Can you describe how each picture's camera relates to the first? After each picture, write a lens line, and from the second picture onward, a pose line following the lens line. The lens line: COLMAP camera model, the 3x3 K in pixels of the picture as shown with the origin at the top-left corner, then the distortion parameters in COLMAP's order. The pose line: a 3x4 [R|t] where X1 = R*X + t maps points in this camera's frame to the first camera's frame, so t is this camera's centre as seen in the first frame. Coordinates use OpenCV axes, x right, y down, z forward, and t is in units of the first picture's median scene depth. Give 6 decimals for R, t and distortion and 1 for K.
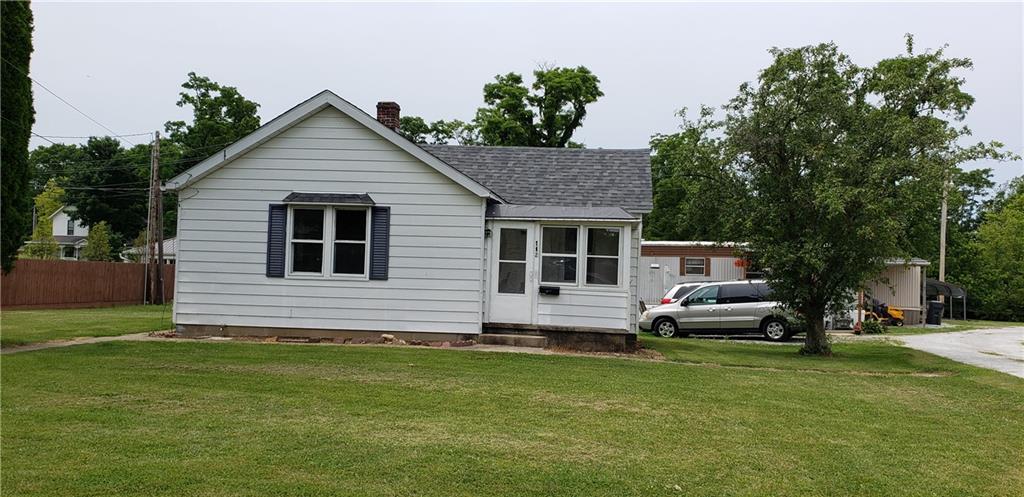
lens RADIAL K [[783.5, 0, 512.9], [0, 783.5, 254.3], [0, 0, 1]] dist [0.097725, -0.142349]
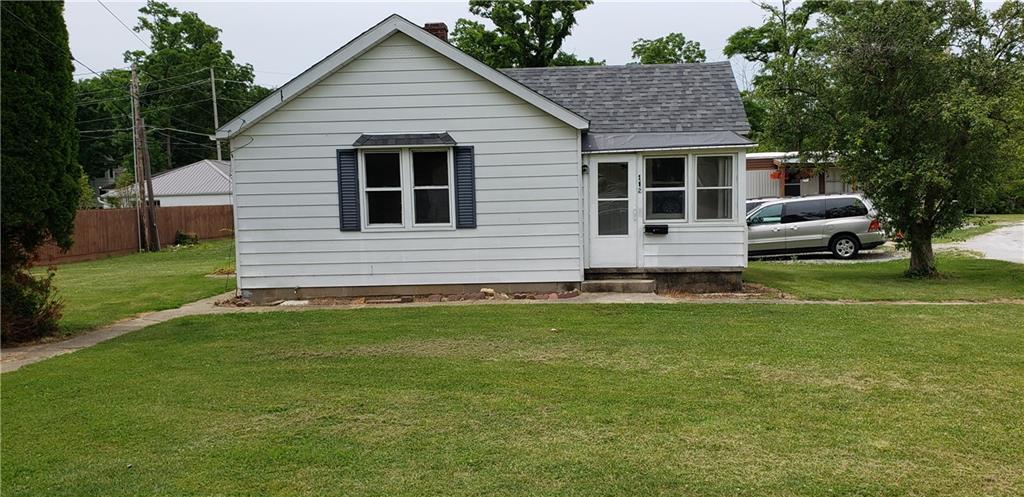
lens RADIAL K [[783.5, 0, 512.9], [0, 783.5, 254.3], [0, 0, 1]] dist [0.097725, -0.142349]
pose [[0.997301, -0.060252, 0.041959, -0.156108], [0.055358, 0.992458, 0.109371, -0.032938], [-0.048233, -0.106753, 0.993115, 0.100864]]
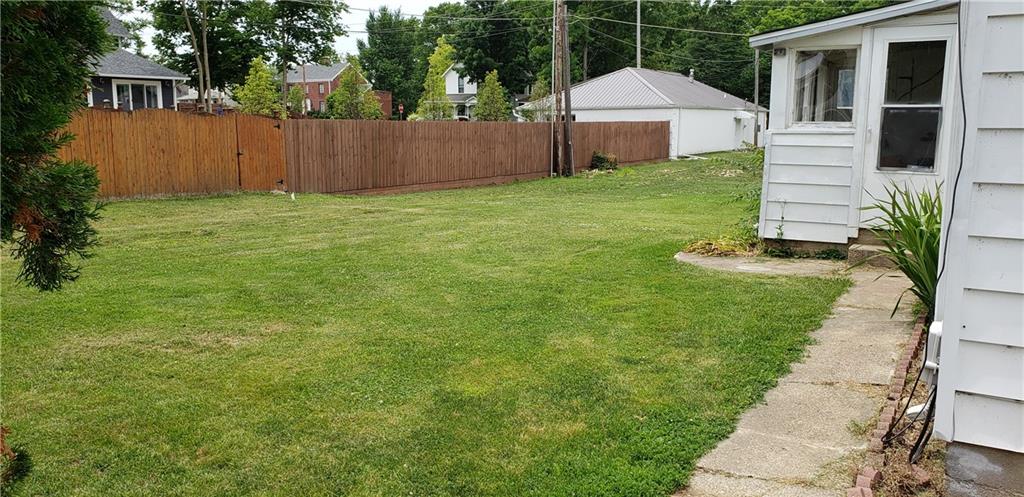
lens RADIAL K [[783.5, 0, 512.9], [0, 783.5, 254.3], [0, 0, 1]] dist [0.097725, -0.142349]
pose [[0.903392, 0.039576, -0.426986, -0.435669], [0.041887, 0.982826, 0.179718, -0.001356], [0.426765, -0.180241, 0.886219, 0.765222]]
